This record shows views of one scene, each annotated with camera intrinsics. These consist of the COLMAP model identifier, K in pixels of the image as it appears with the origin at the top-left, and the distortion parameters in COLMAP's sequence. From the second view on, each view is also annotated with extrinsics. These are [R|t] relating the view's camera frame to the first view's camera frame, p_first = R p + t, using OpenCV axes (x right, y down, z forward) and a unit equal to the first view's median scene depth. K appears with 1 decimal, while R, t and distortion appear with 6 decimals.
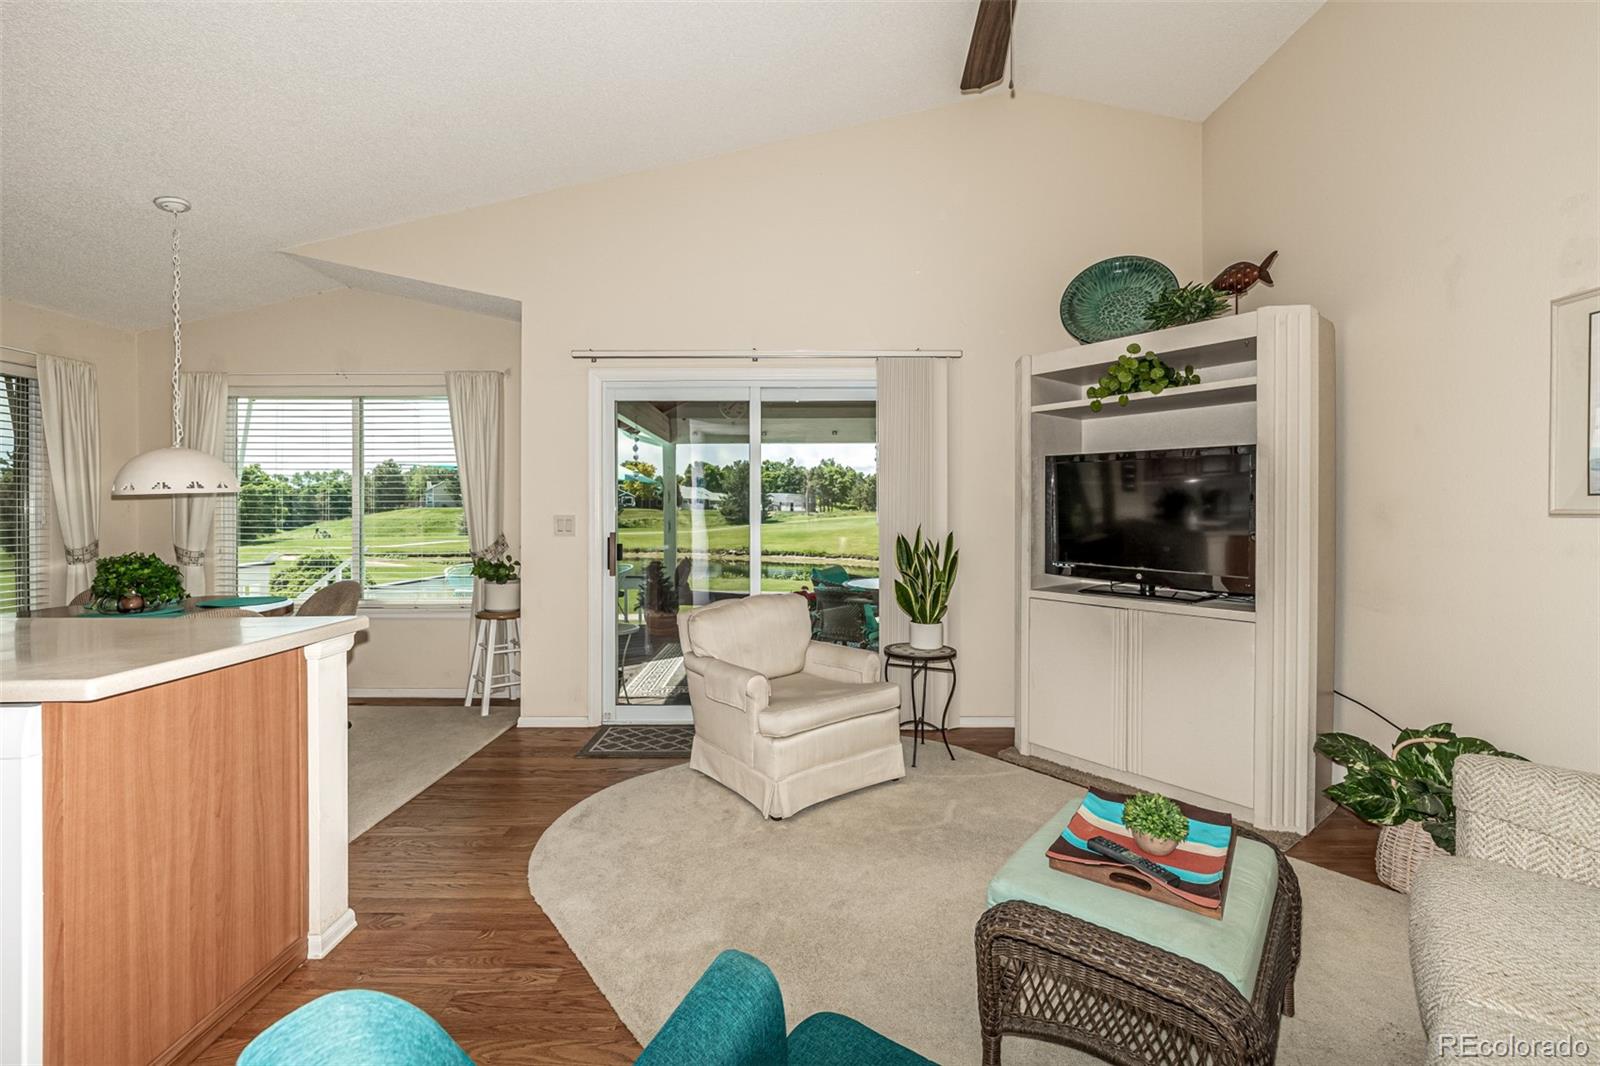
lens RADIAL K [[676.8, 0, 796.0], [0, 676.8, 518.5], [0, 0, 1]] dist [-0.000544, -0.000167]
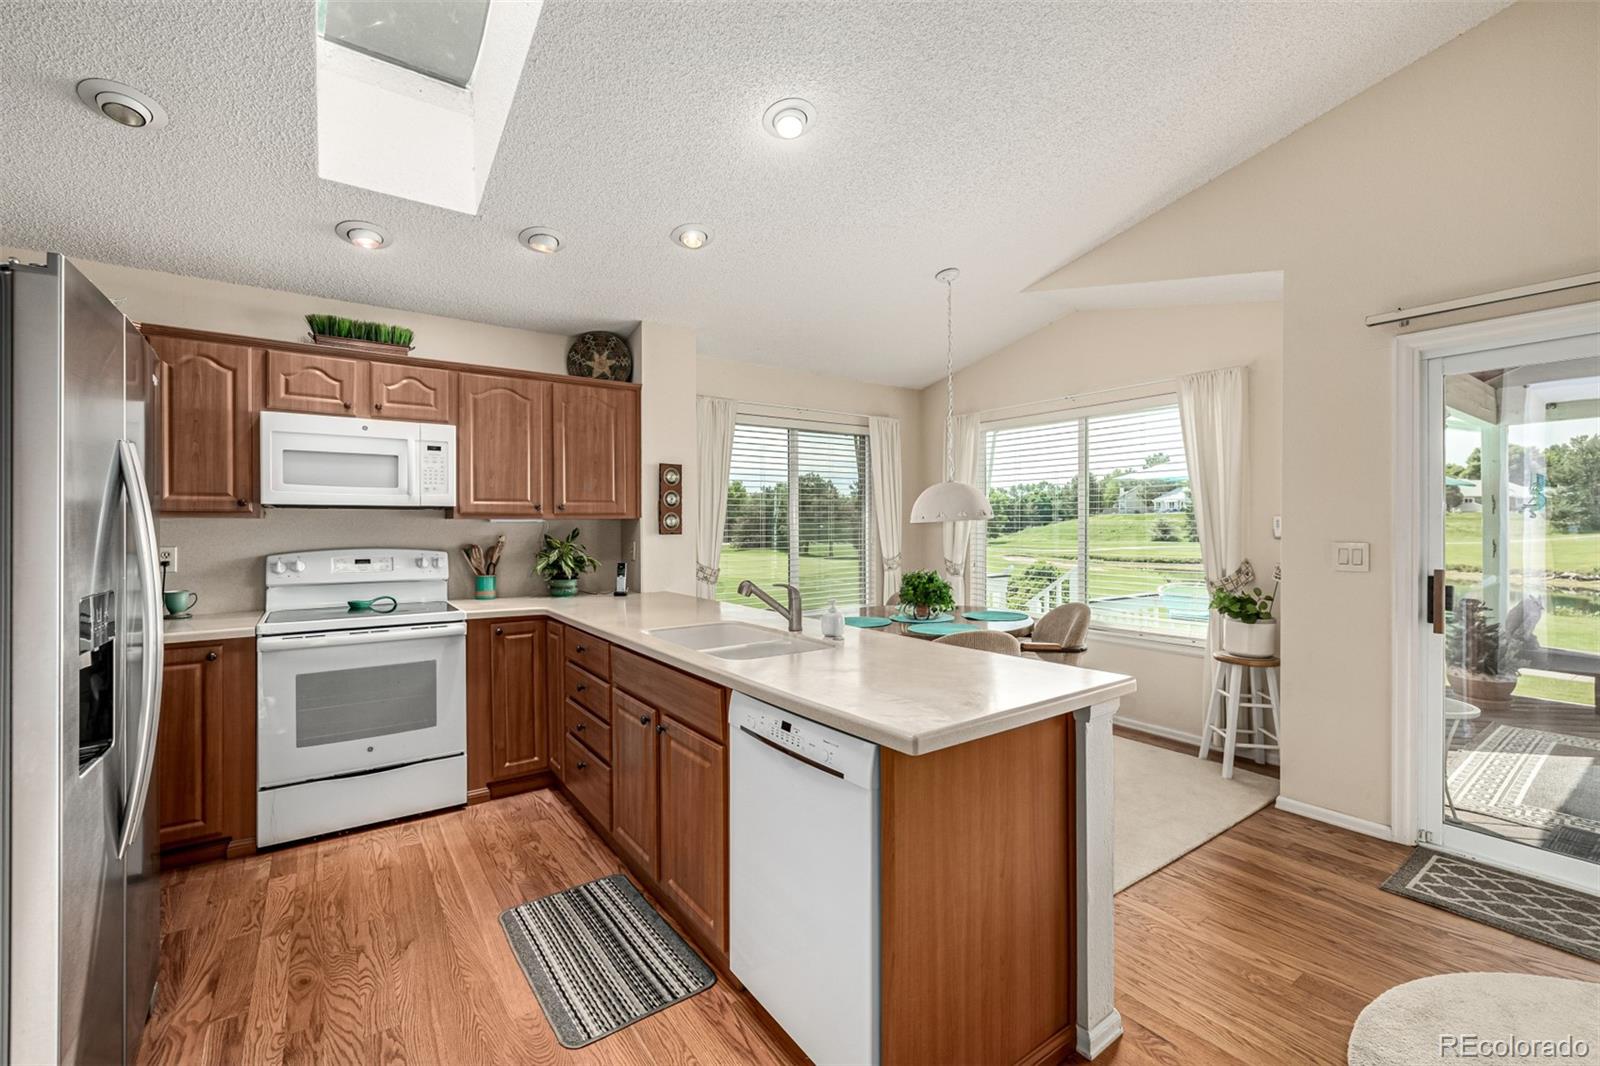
lens RADIAL K [[676.8, 0, 800.3], [0, 676.8, 526.7], [0, 0, 1]] dist [-0.000544, -0.000167]
pose [[0.588488, 0.000868, -0.808505, -0.098152], [0.001565, 0.999996, 0.002212, -0.024330], [0.808504, -0.002567, 0.588485, 0.080544]]
